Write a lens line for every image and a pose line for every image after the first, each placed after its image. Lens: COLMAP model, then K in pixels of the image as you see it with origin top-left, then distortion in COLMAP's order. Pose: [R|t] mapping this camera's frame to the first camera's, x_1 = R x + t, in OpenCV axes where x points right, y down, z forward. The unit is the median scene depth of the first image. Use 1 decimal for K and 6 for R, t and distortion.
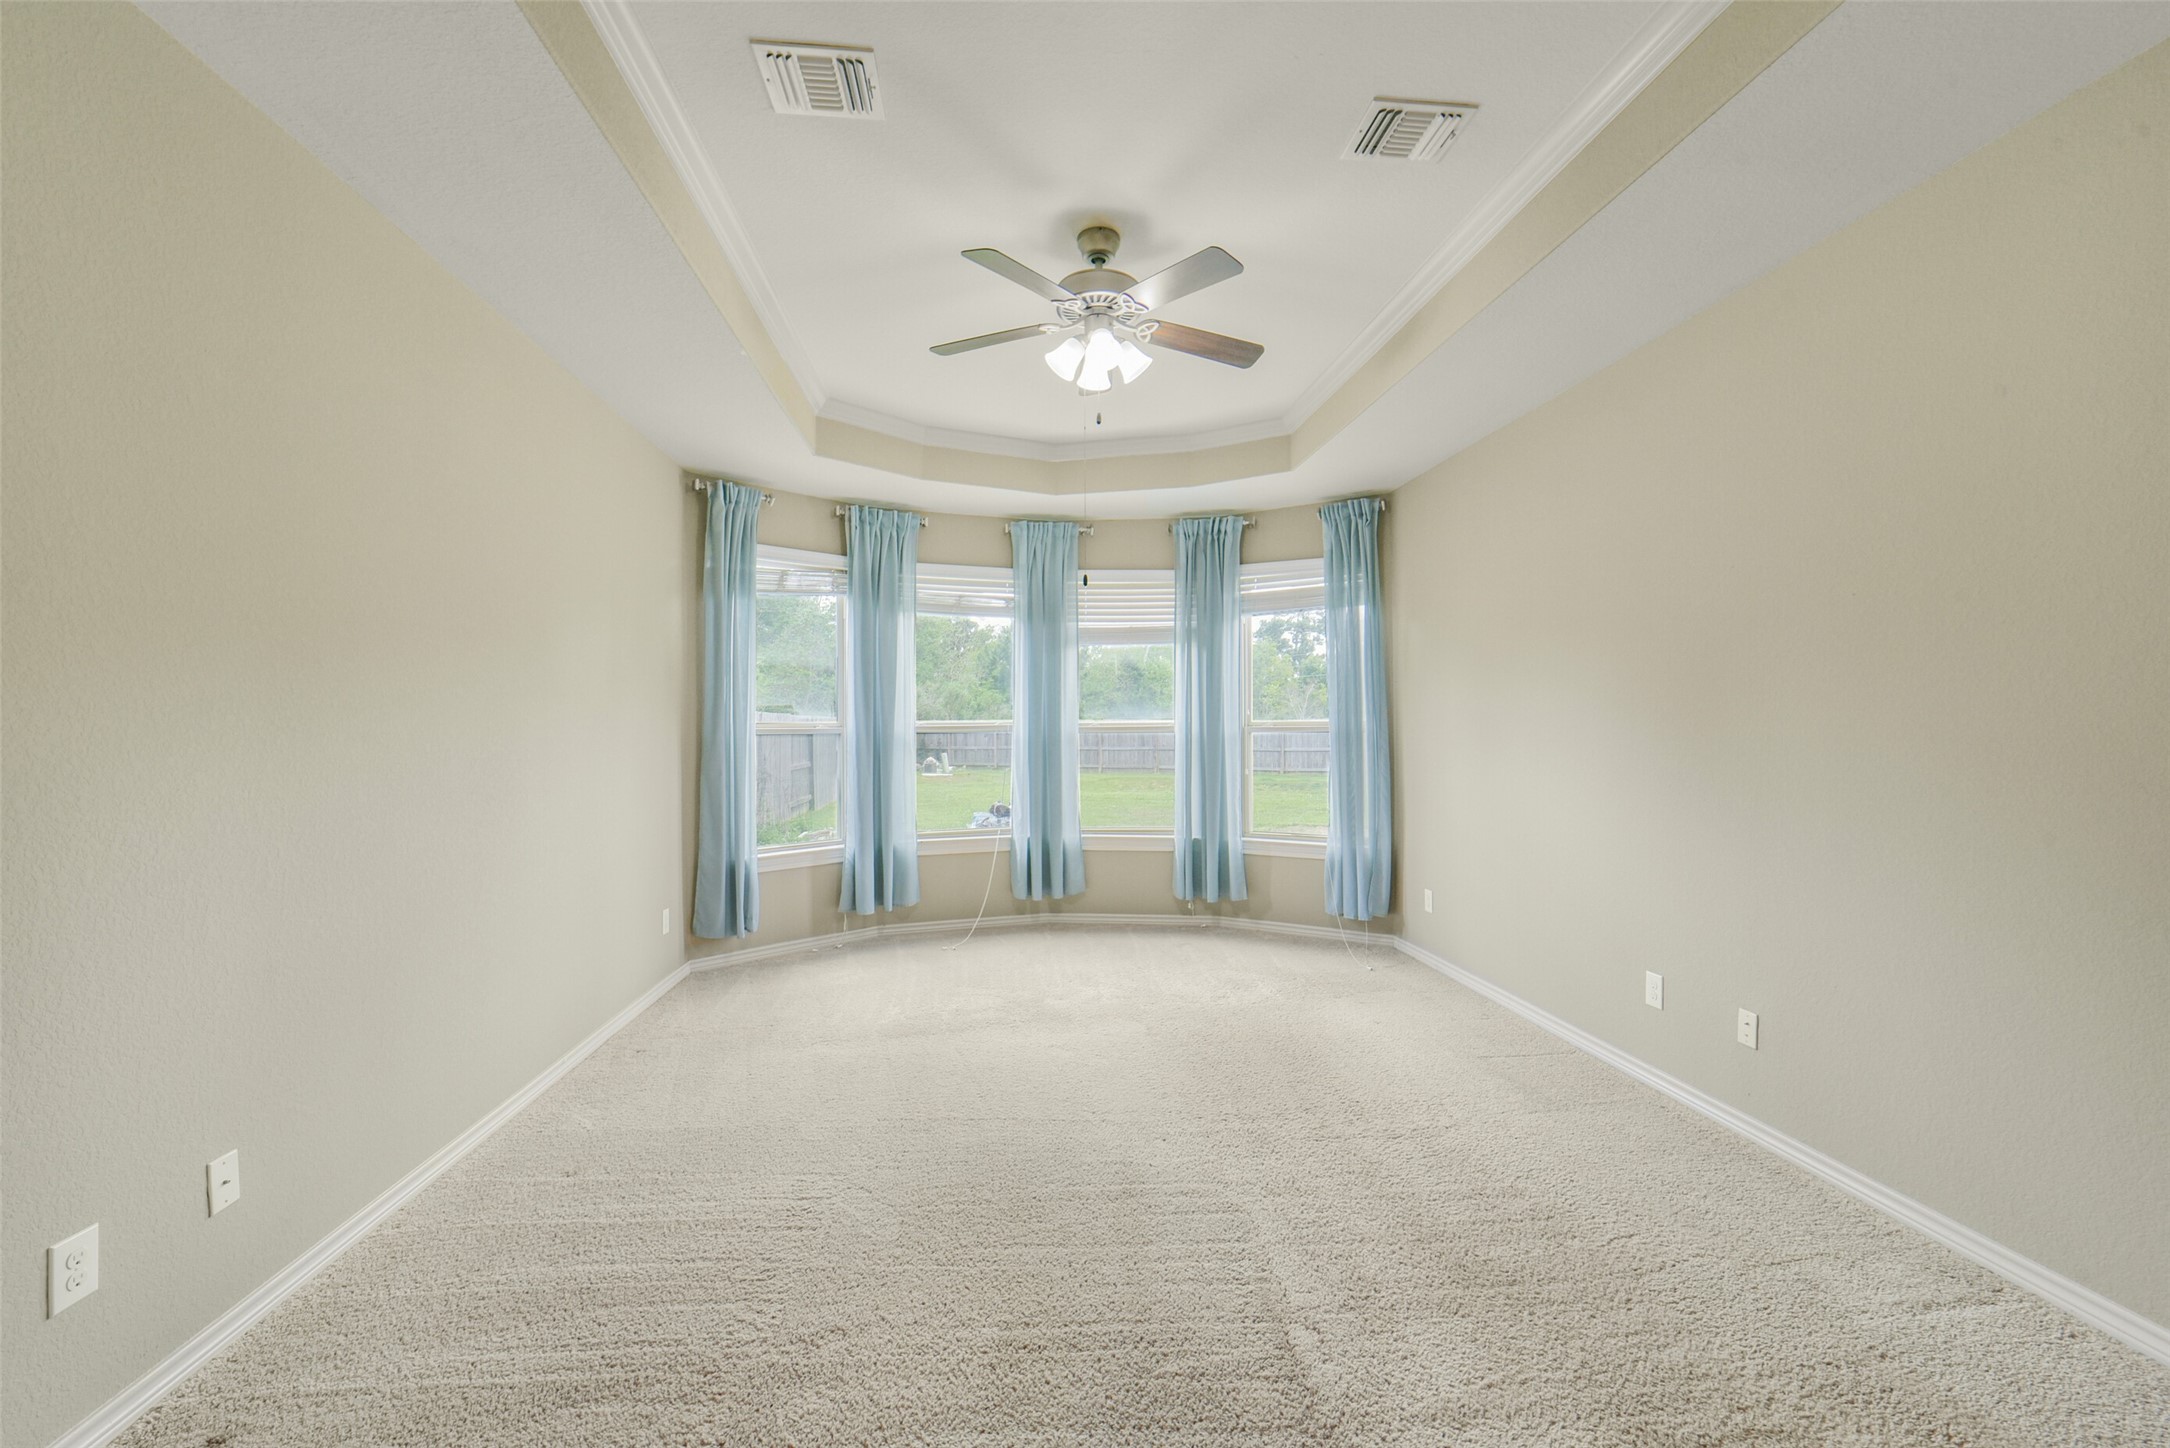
lens RADIAL K [[862.9, 0, 1093.4], [0, 862.9, 723.8], [0, 0, 1]] dist [-0.039994, 0.009765]
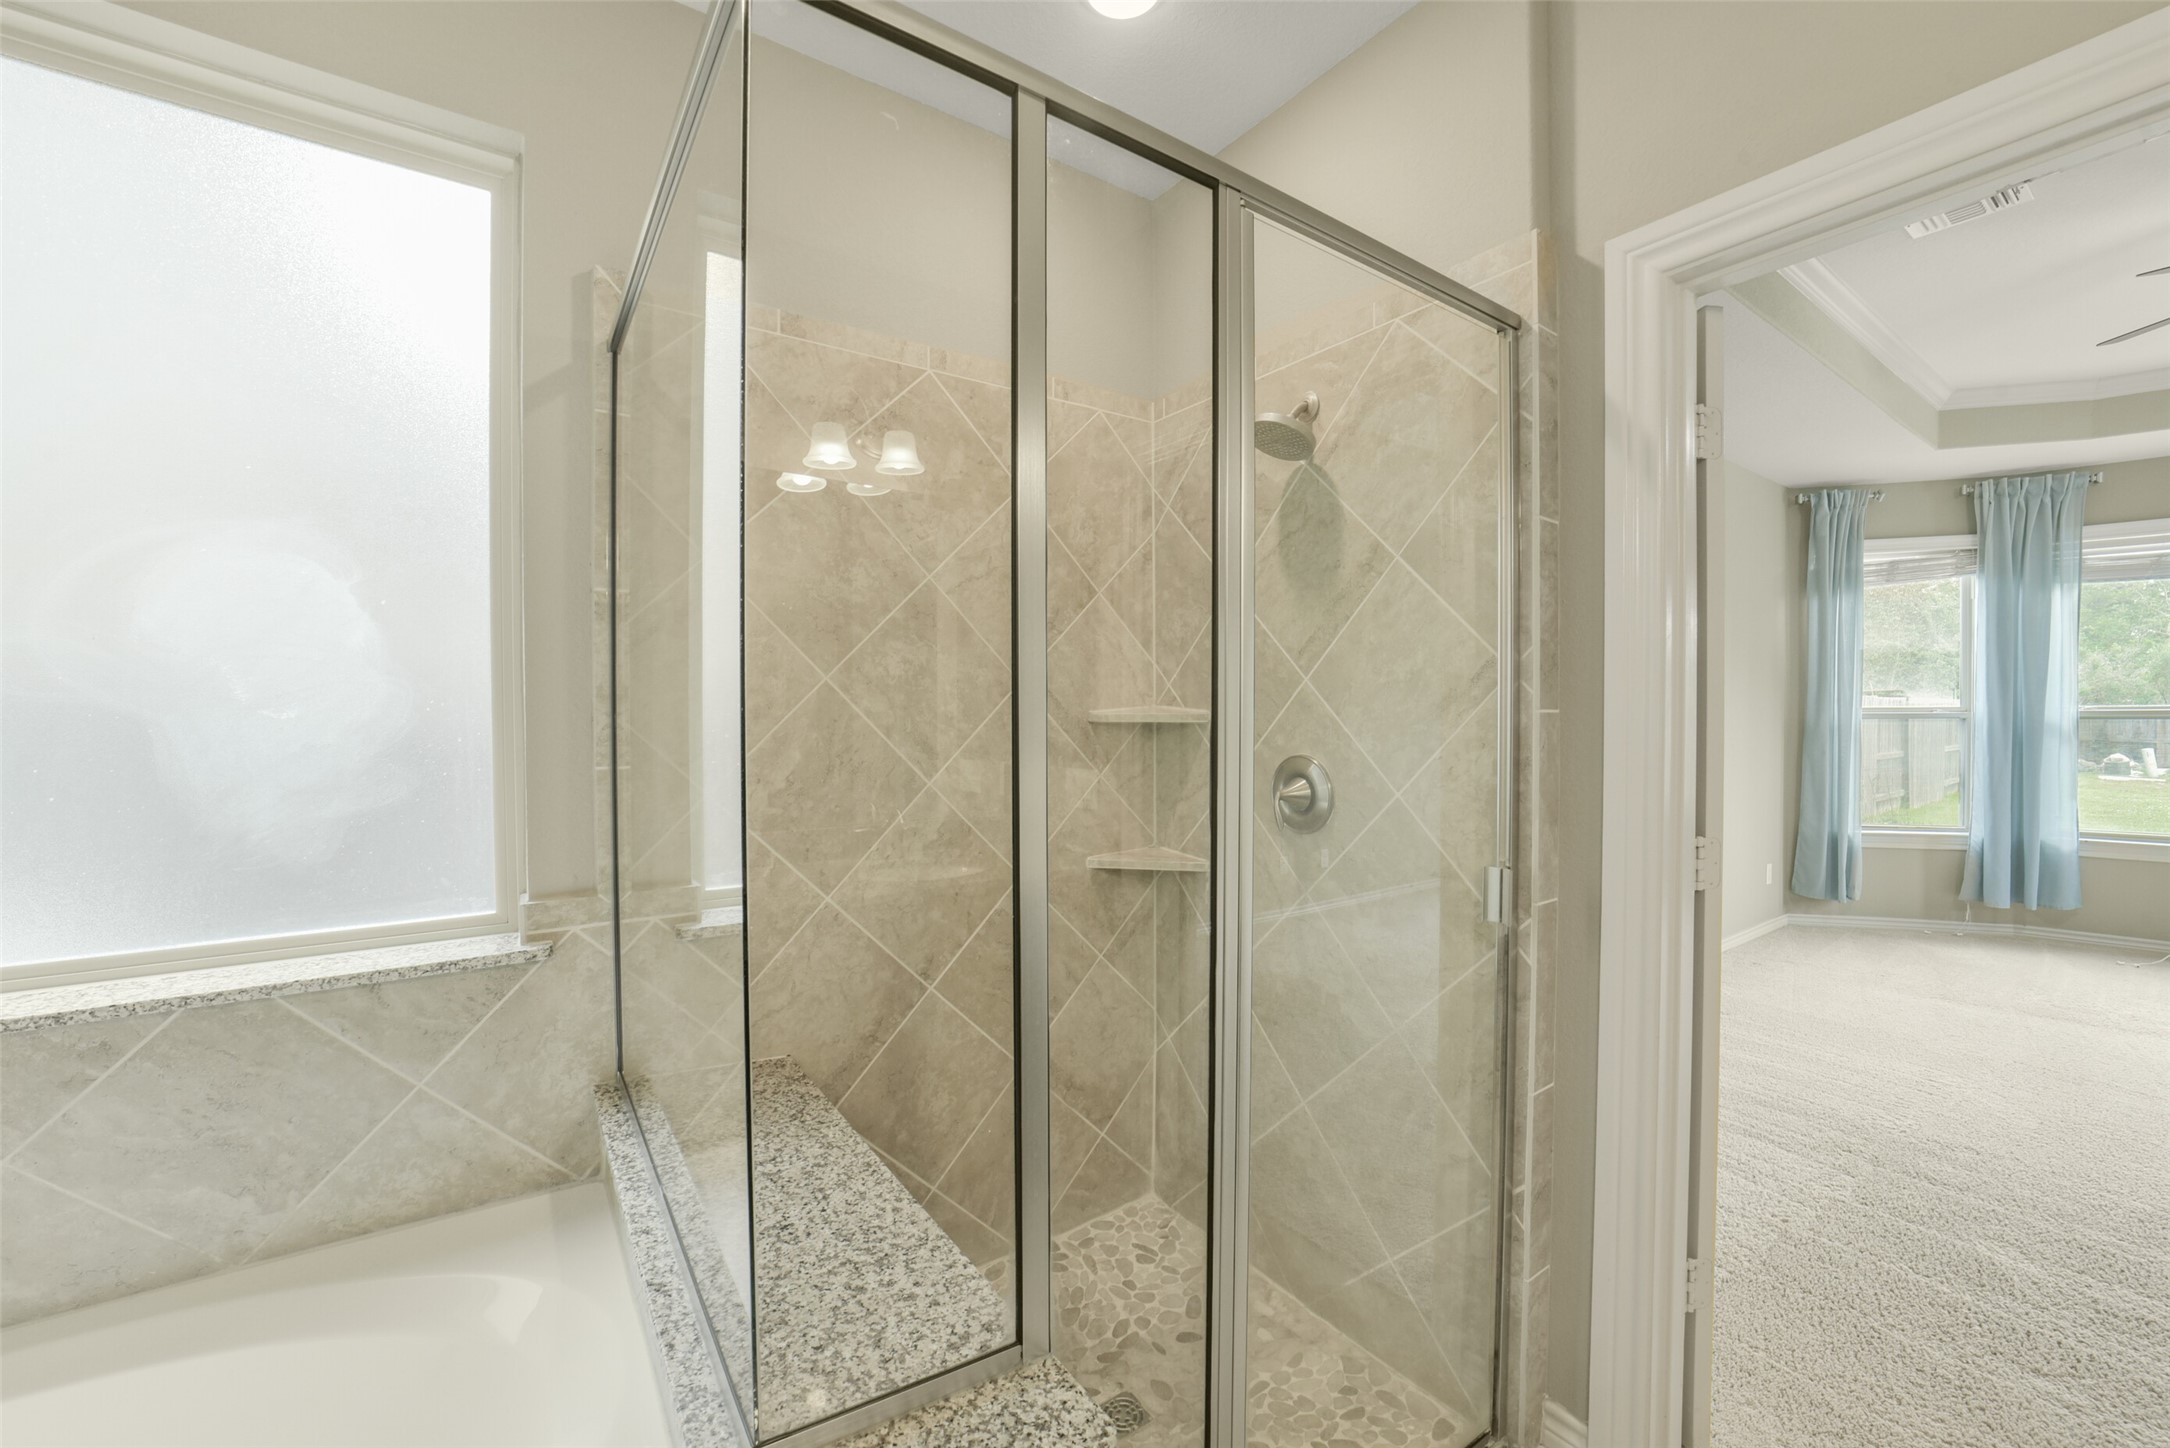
lens RADIAL K [[862.9, 0, 1093.4], [0, 862.9, 723.8], [0, 0, 1]] dist [-0.039994, 0.009765]
pose [[0.472055, 0.014926, -0.881443, 0.076662], [0.002867, 0.999825, 0.018466, -0.002412], [0.881565, -0.011244, 0.471929, -0.332674]]
